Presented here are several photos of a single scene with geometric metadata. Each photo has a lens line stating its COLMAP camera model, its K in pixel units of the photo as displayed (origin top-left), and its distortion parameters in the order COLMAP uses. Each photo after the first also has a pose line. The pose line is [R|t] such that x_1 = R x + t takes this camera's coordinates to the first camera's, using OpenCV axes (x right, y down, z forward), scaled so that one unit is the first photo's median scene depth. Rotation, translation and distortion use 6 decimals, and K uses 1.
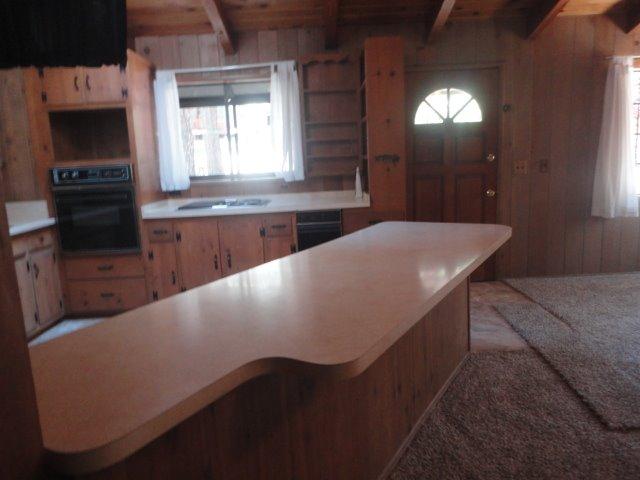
lens RADIAL K [[486.5, 0, 316.0], [0, 486.5, 238.3], [0, 0, 1]] dist [-0.006010, 0.007066]
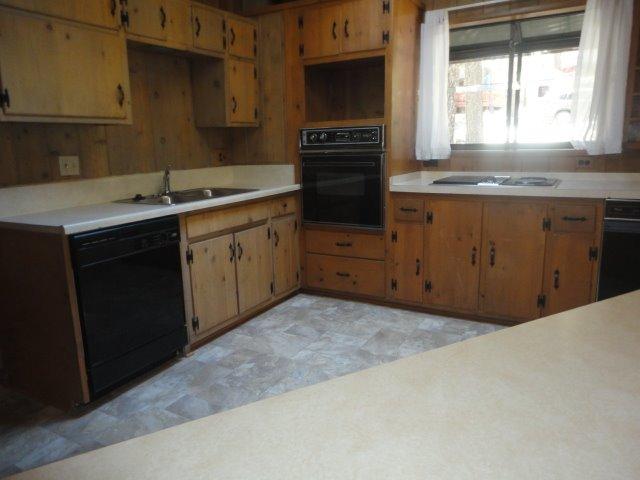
lens RADIAL K [[486.5, 0, 319.0], [0, 486.5, 237.0], [0, 0, 1]] dist [-0.006010, 0.007066]
pose [[0.877009, 0.121083, -0.464966, -0.064487], [-0.098799, 0.992492, 0.072104, -0.011554], [0.470206, -0.017298, 0.882387, 0.200314]]
